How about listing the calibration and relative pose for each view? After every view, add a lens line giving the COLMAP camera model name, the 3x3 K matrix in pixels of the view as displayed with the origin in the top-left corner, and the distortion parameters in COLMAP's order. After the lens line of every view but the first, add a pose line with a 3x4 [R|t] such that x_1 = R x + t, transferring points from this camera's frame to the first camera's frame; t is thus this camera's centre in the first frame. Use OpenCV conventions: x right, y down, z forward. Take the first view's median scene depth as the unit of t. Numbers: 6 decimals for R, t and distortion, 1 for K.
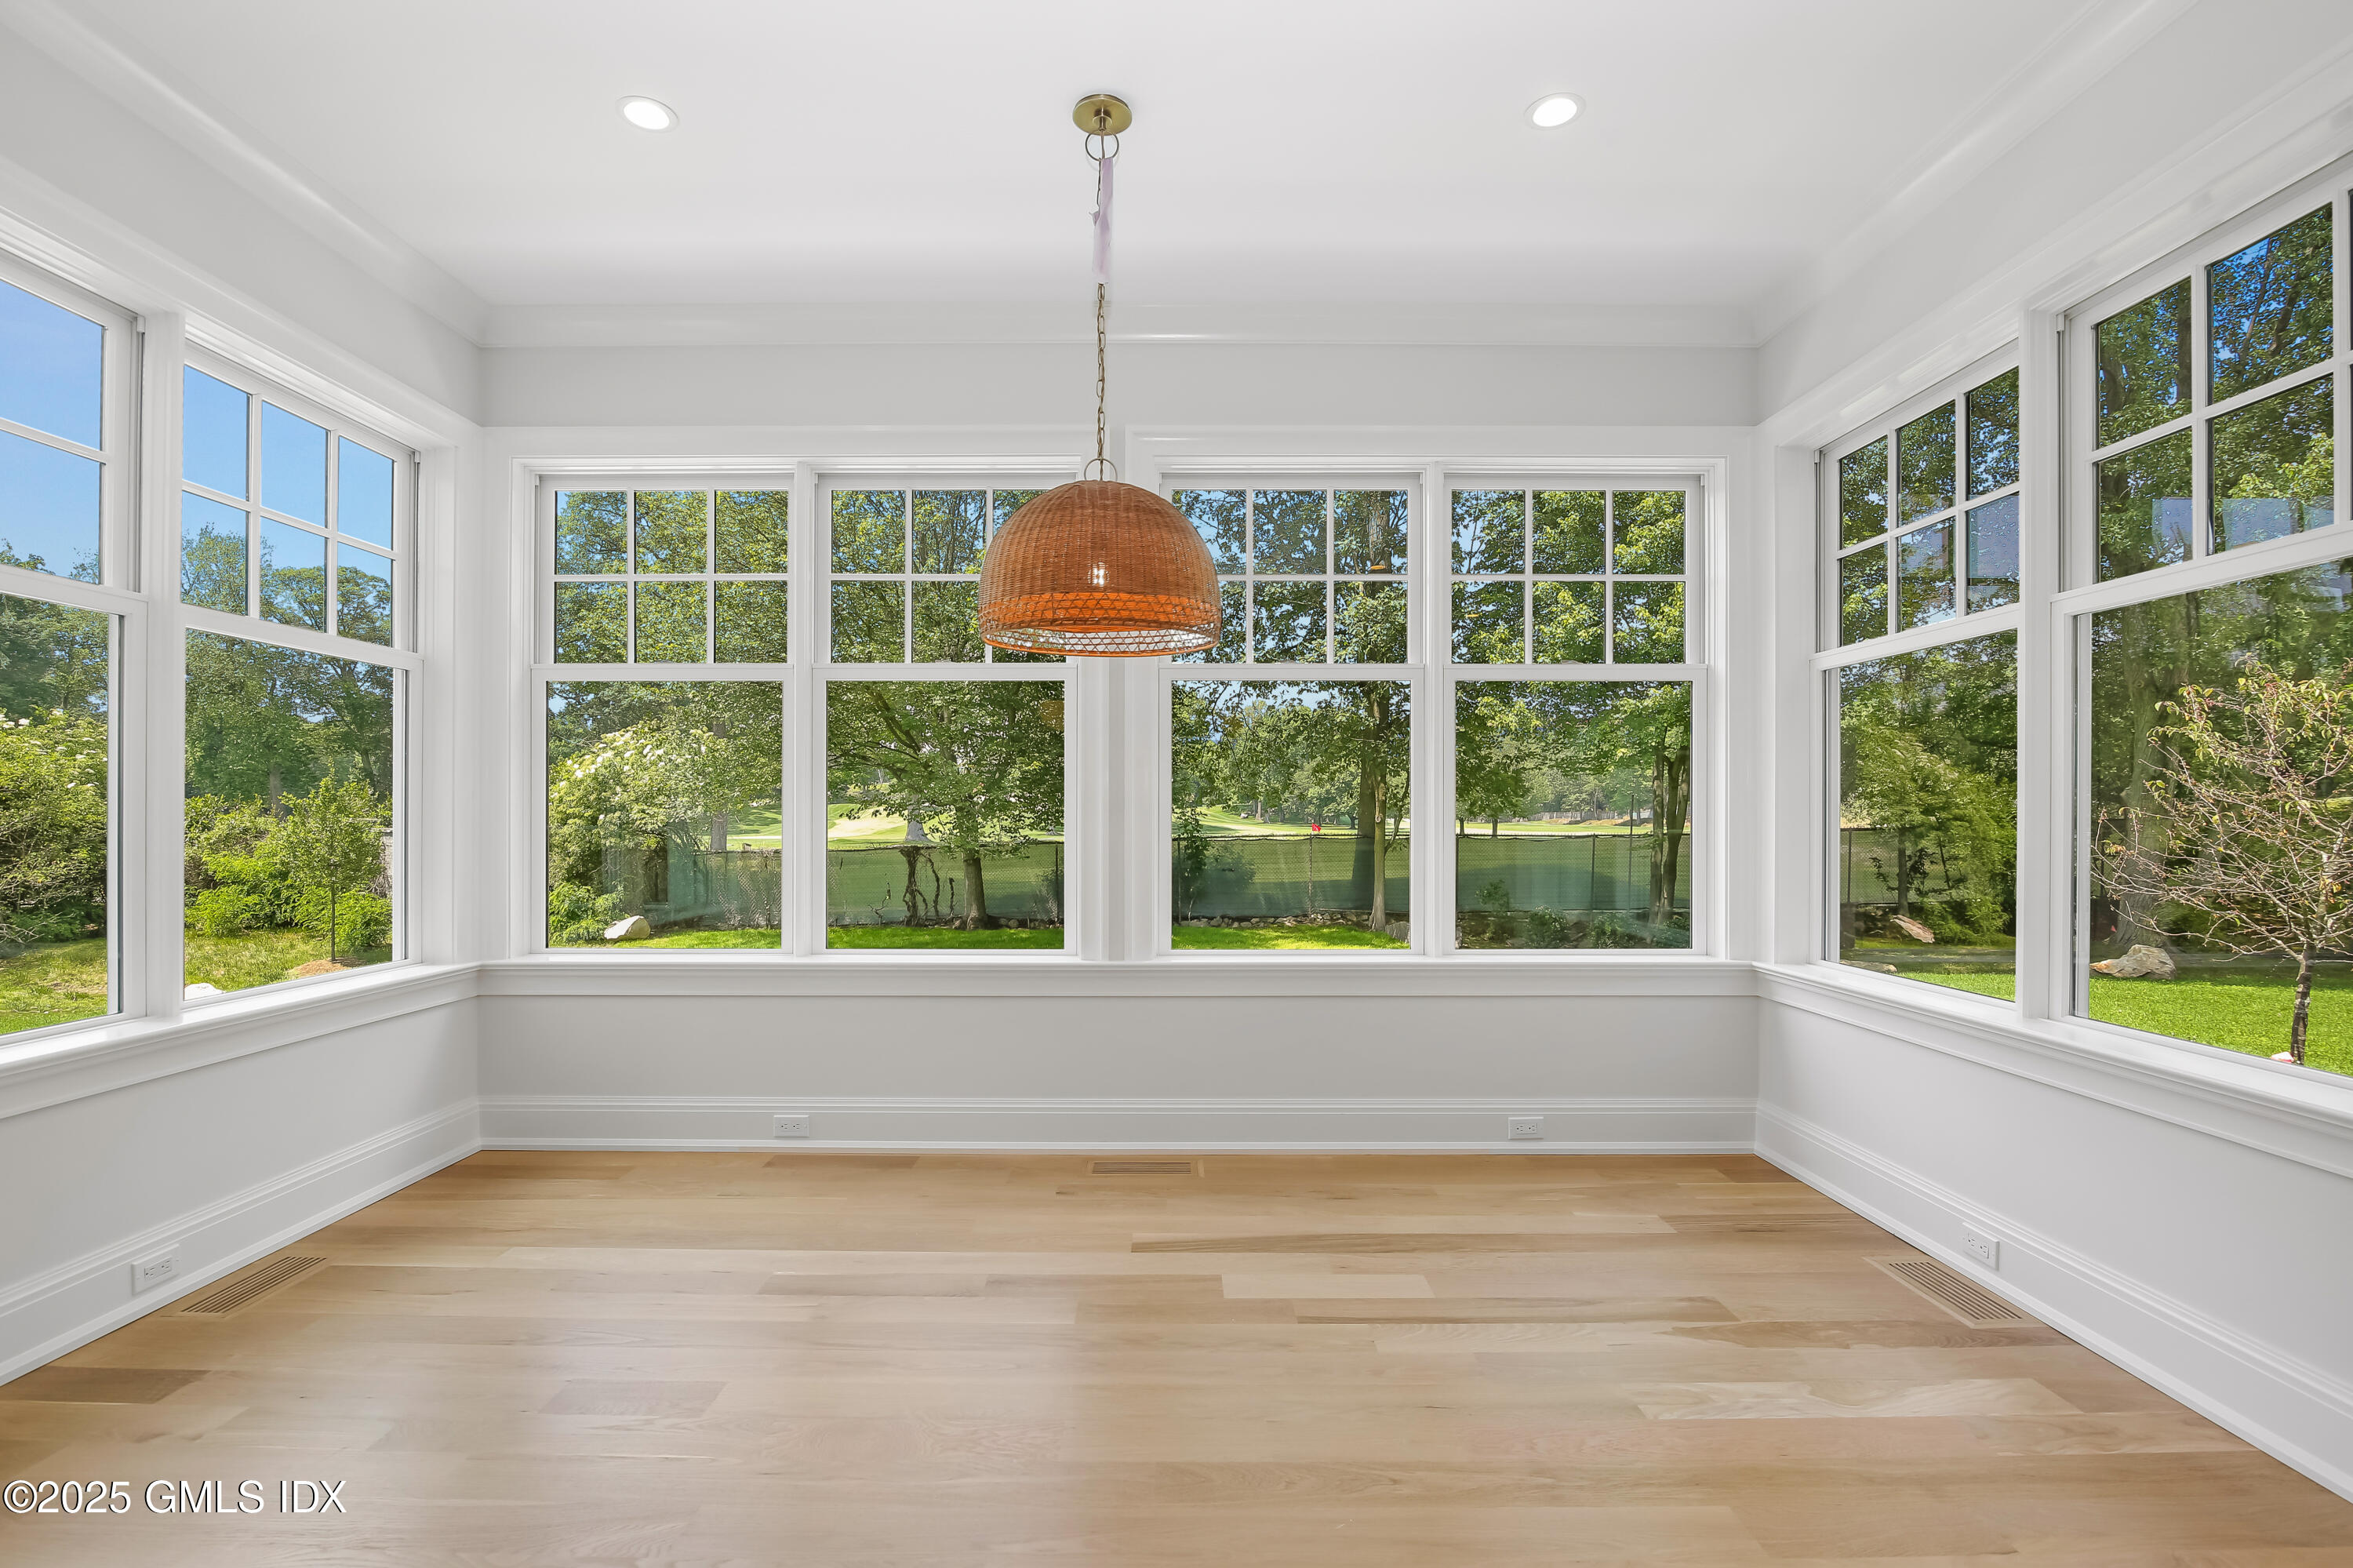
lens RADIAL K [[1084.4, 0, 1176.6], [0, 1084.4, 807.2], [0, 0, 1]] dist [-0.023122, 0.000221]
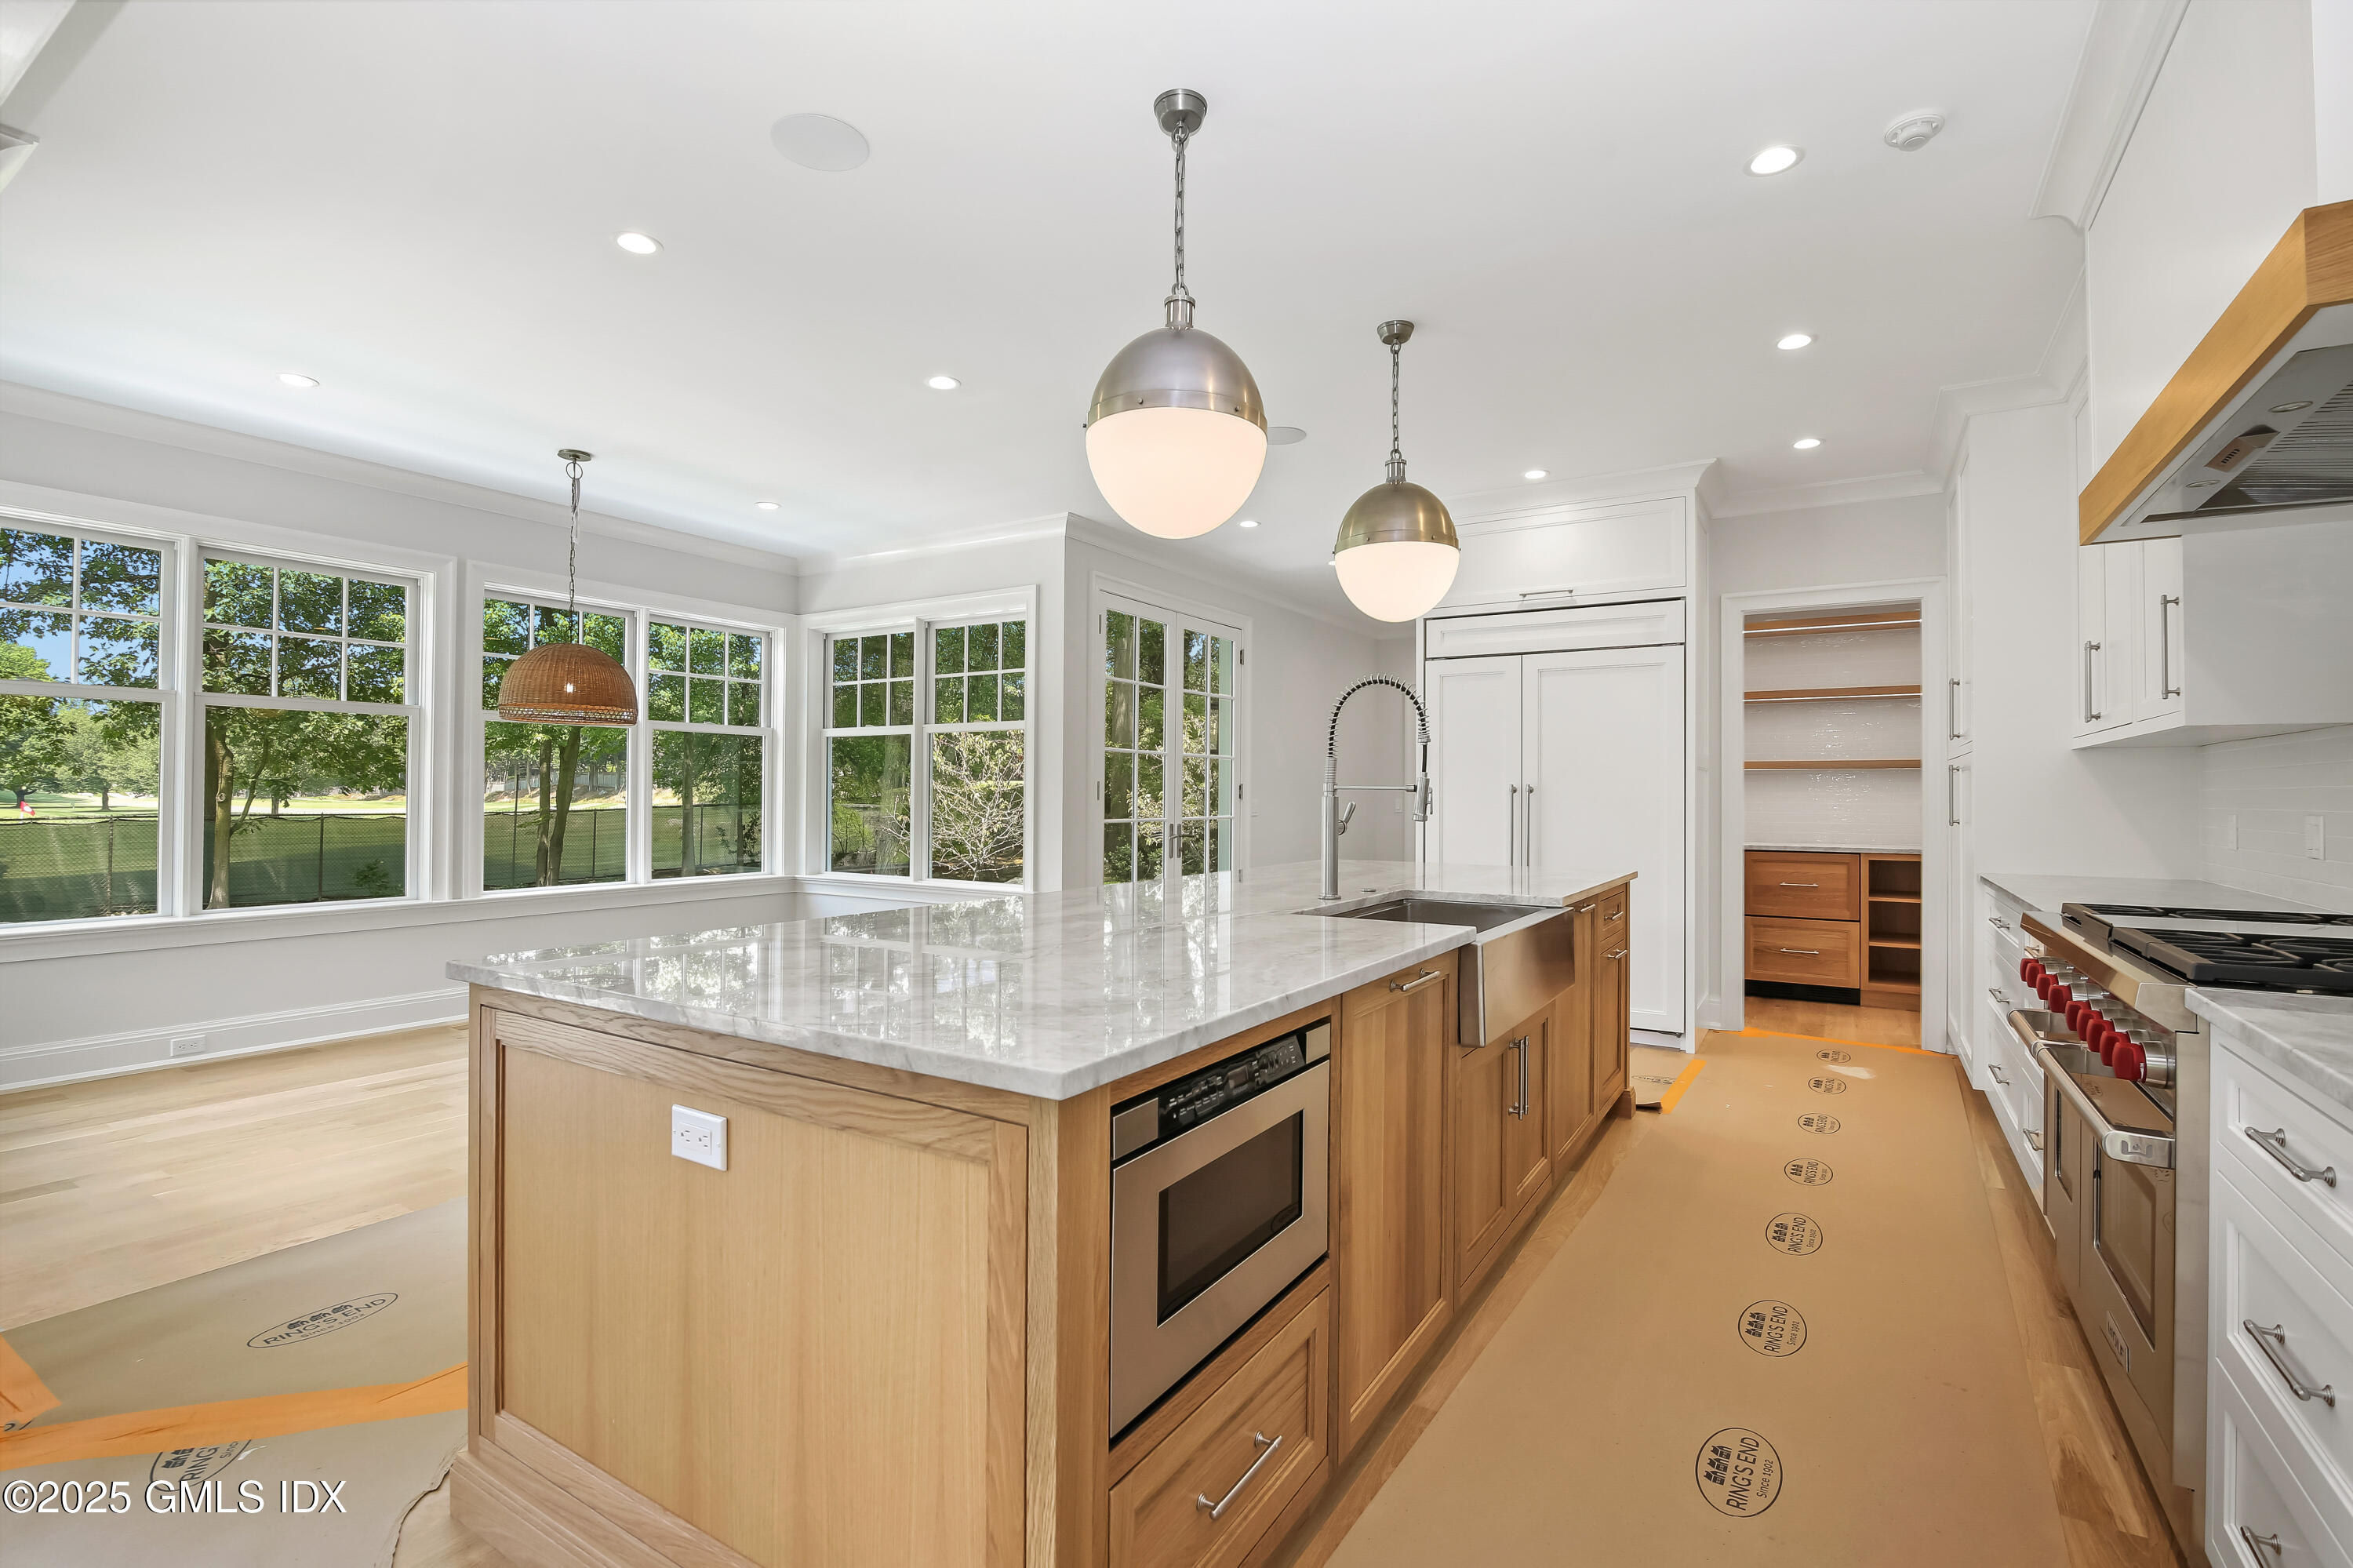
lens RADIAL K [[1070.4, 0, 1173.2], [0, 1070.4, 778.9], [0, 0, 1]] dist [-0.019294, 0.000242]
pose [[0.528030, 0.012414, 0.849135, -0.858789], [-0.009680, 0.999916, -0.008598, -0.031879], [-0.849171, -0.003679, 0.528106, -0.733013]]
